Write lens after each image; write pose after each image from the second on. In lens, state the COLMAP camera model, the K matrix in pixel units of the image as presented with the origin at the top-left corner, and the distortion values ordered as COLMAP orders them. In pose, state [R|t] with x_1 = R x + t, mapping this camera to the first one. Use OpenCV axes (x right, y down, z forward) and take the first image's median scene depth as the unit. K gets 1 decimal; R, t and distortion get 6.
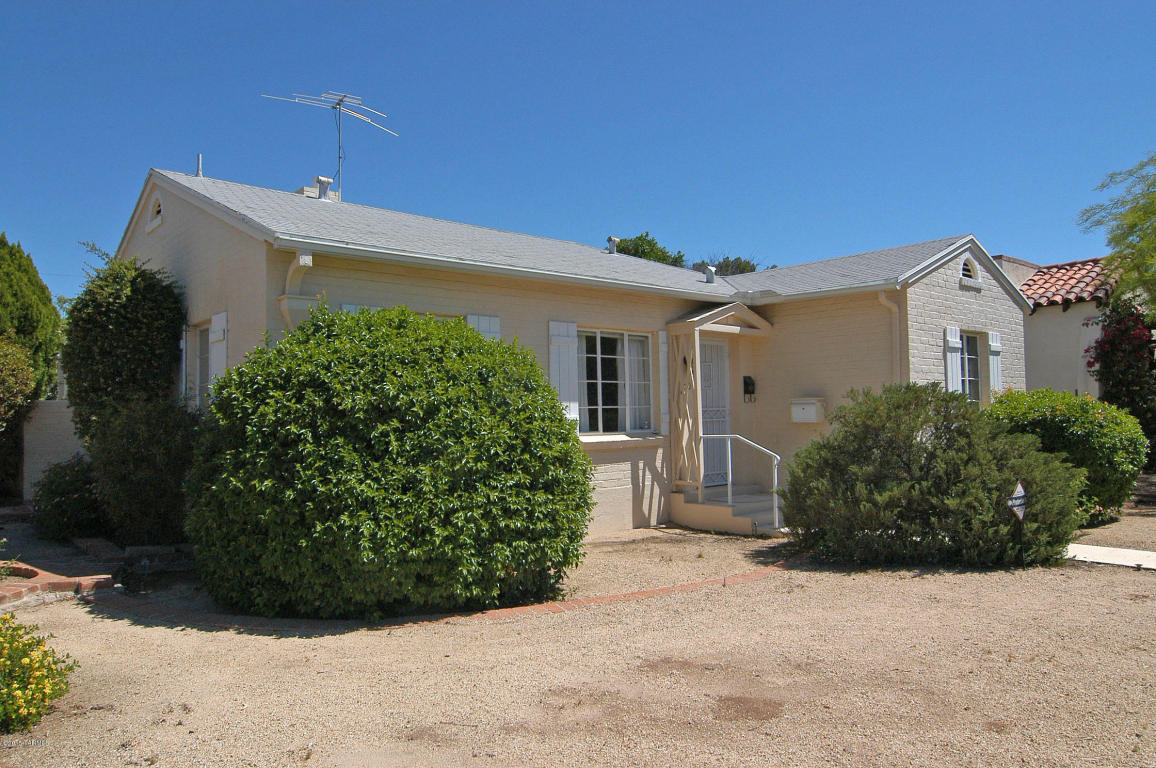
lens RADIAL K [[816.2, 0, 578.7], [0, 816.2, 382.4], [0, 0, 1]] dist [0.003870, 0.000502]
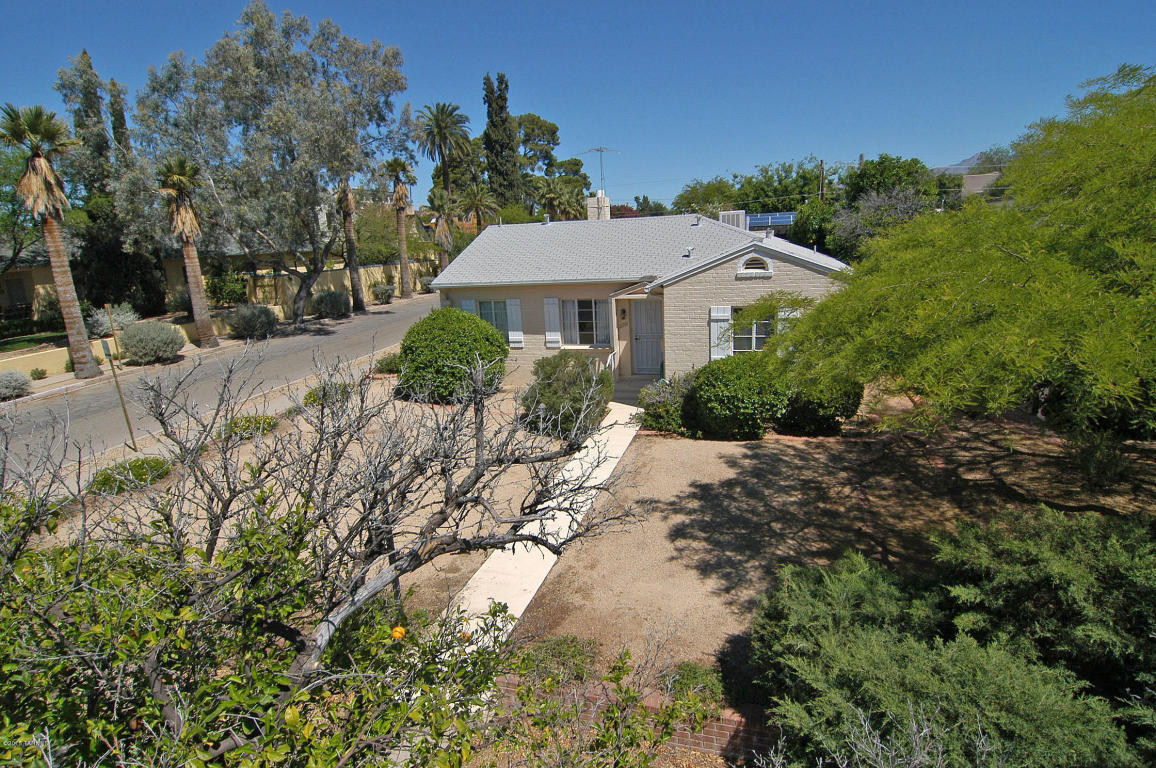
lens RADIAL K [[621.4, 0, 580.0], [0, 621.4, 386.0], [0, 0, 1]] dist [-0.004117, -0.001181]
pose [[0.483929, 0.202159, -0.851437, 1.454469], [0.076868, 0.959371, 0.271476, -0.281744], [0.871725, -0.196823, 0.448728, 0.189453]]
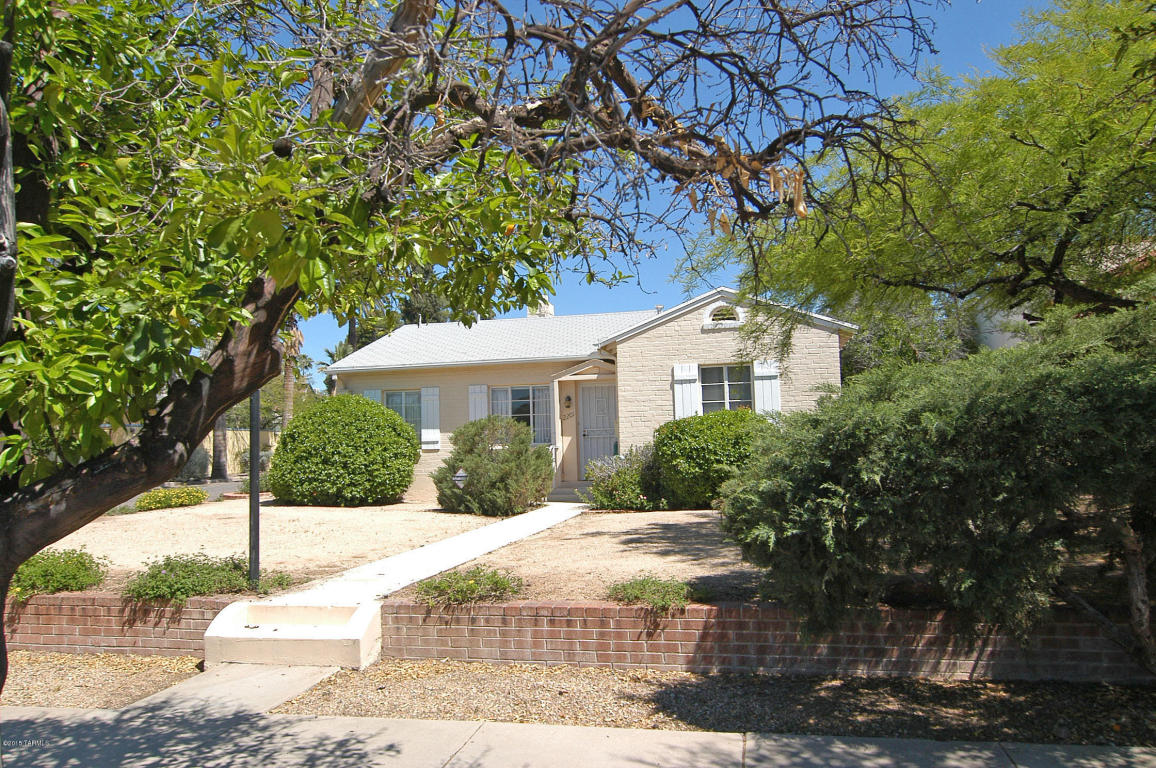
lens RADIAL K [[816.2, 0, 575.6], [0, 816.2, 384.8], [0, 0, 1]] dist [0.003870, 0.000502]
pose [[0.545551, -0.058067, -0.836063, 1.525830], [0.047740, 0.998130, -0.038171, 0.007217], [0.836717, -0.019089, 0.547303, 0.134116]]
